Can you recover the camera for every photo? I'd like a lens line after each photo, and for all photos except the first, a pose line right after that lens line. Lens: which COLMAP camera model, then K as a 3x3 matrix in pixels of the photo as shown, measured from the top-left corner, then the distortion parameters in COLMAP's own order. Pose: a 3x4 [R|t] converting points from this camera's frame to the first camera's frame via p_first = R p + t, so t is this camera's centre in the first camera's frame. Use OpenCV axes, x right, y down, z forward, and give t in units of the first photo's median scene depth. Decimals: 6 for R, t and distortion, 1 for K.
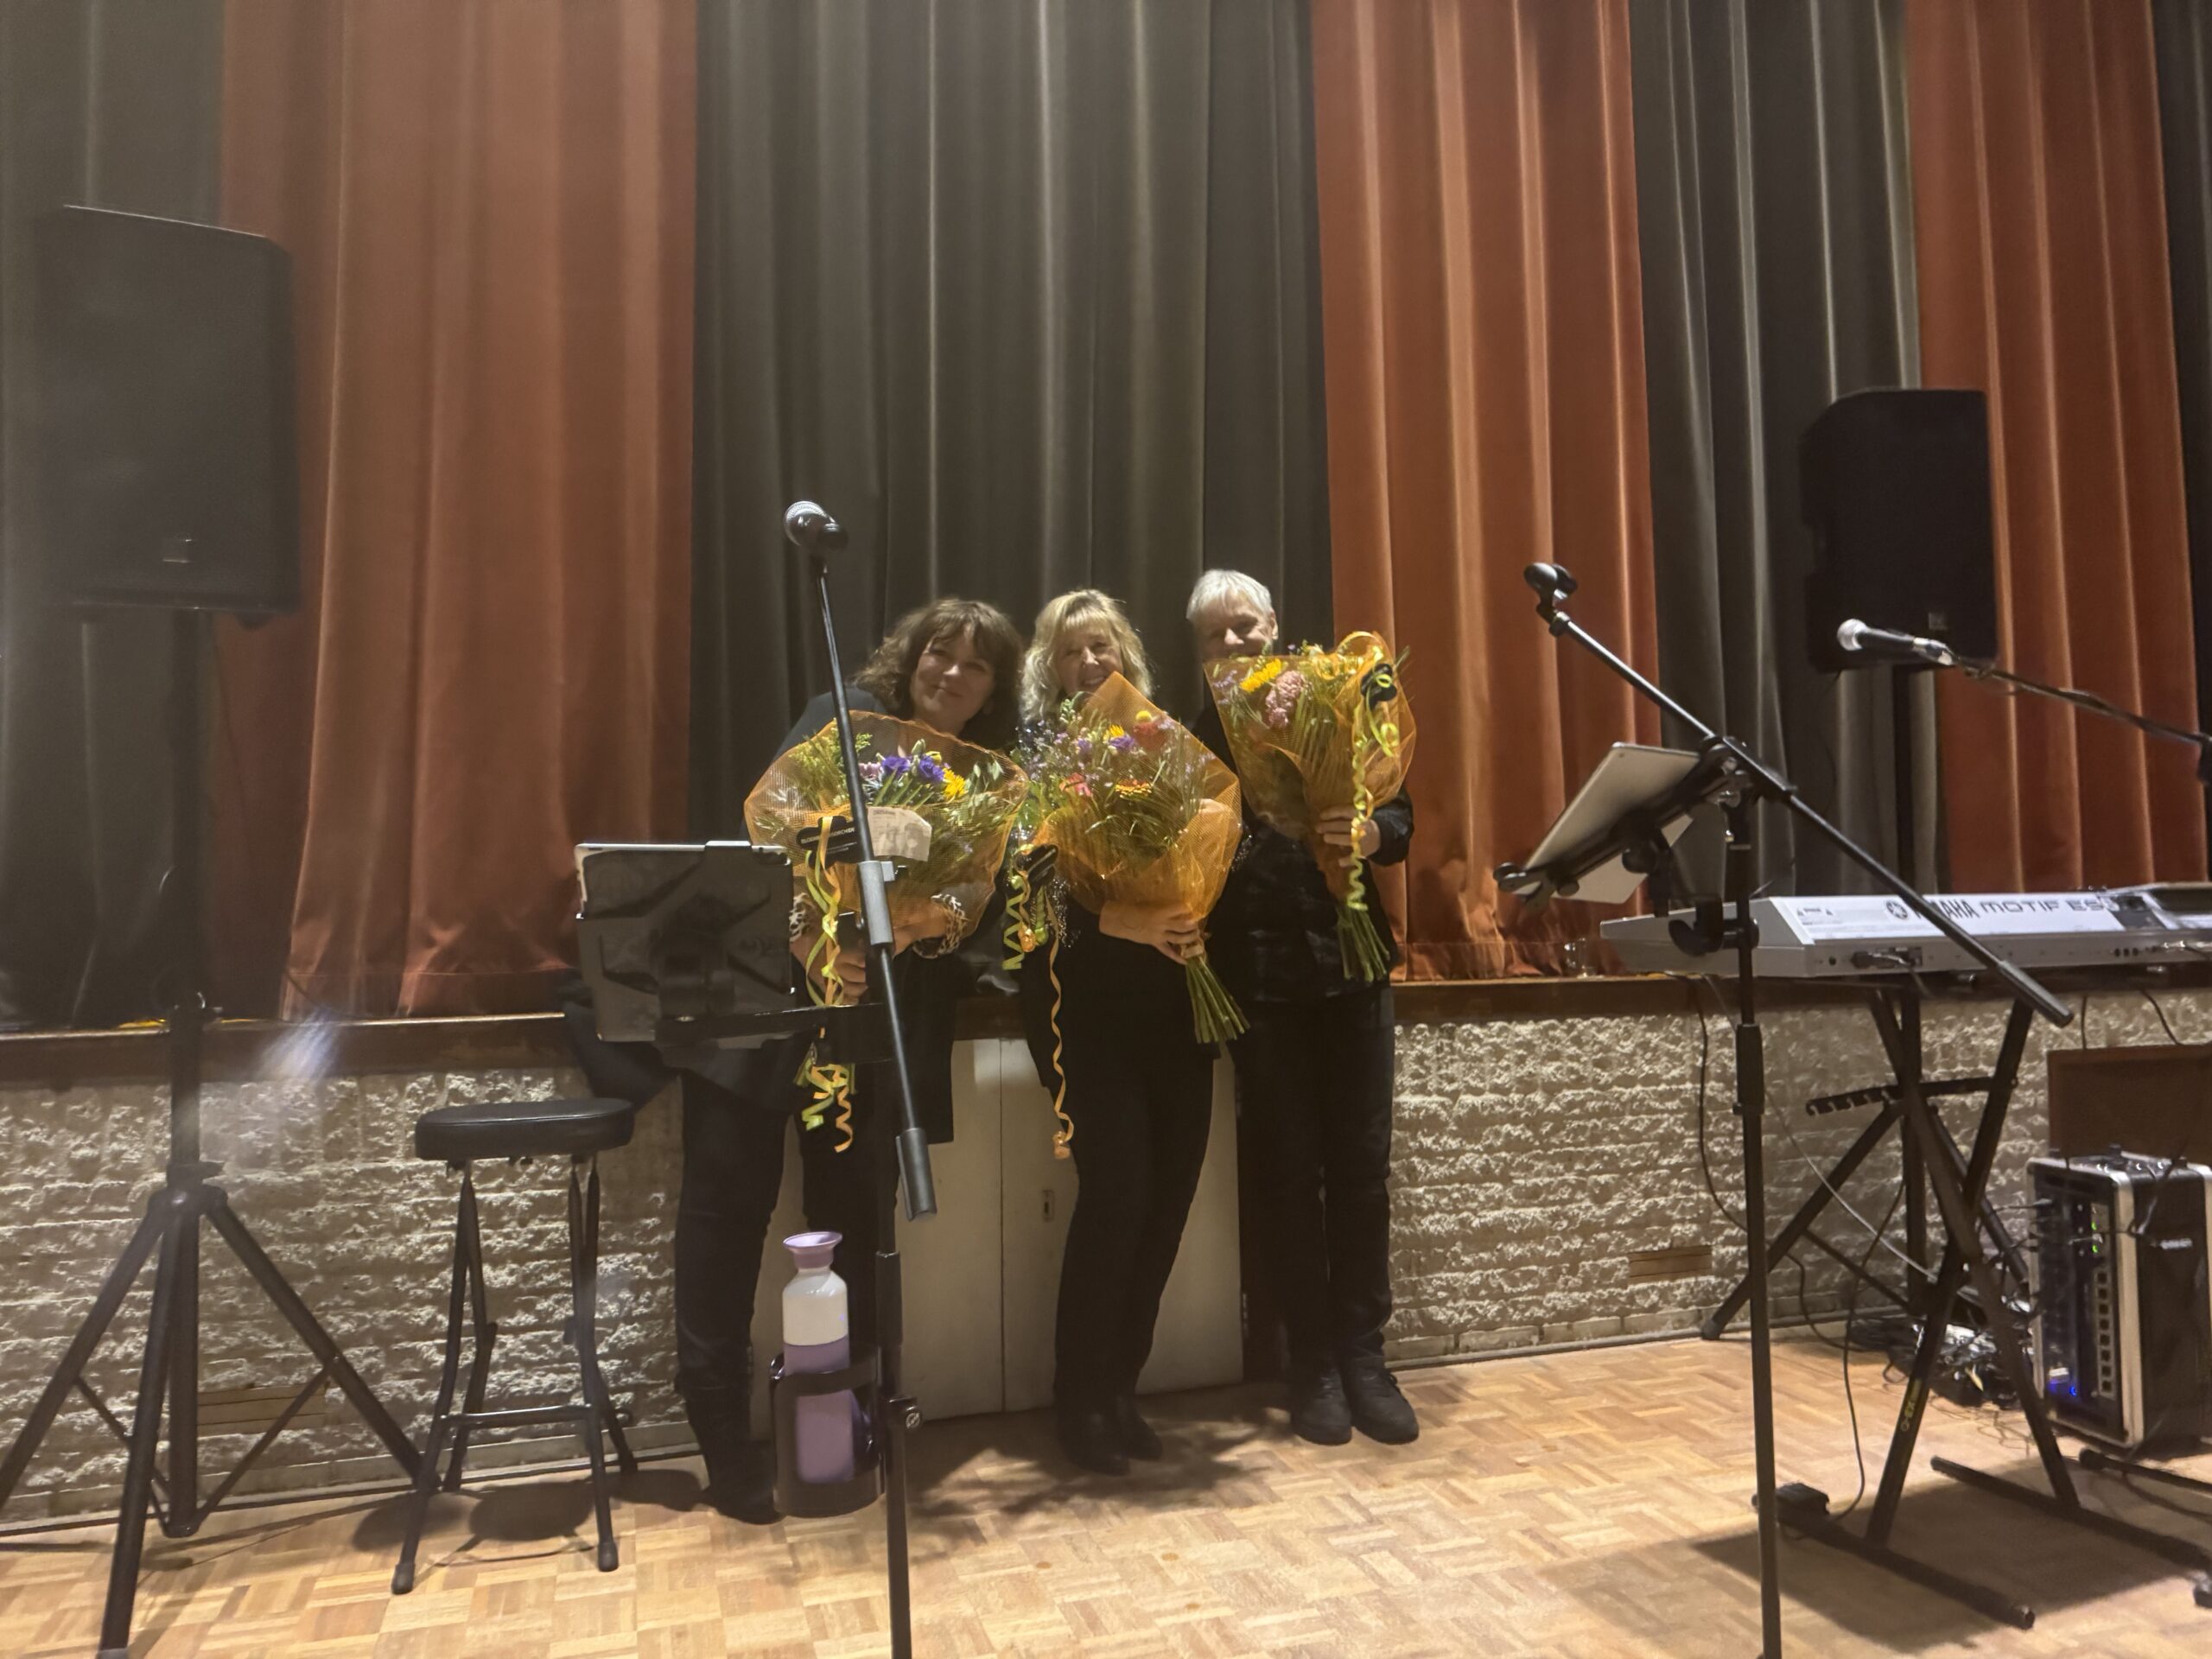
lens RADIAL K [[1584.1, 0, 1119.8], [0, 1584.1, 833.4], [0, 0, 1]] dist [0.052182, -0.047152]
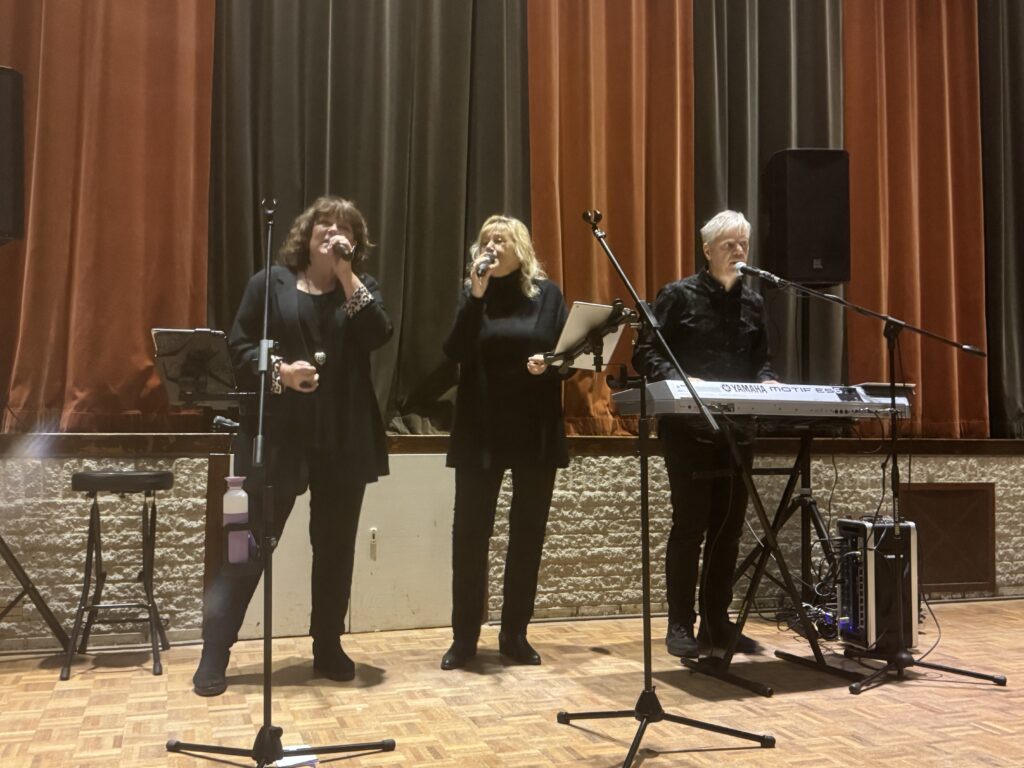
lens RADIAL K [[1022.8, 0, 517.2], [0, 1022.8, 393.9], [0, 0, 1]] dist [0.041315, 0.000000]
pose [[0.999516, 0.023378, 0.020500, 0.116256], [-0.023451, 0.999720, 0.003296, 0.044317], [-0.020418, -0.003775, 0.999784, -0.356303]]
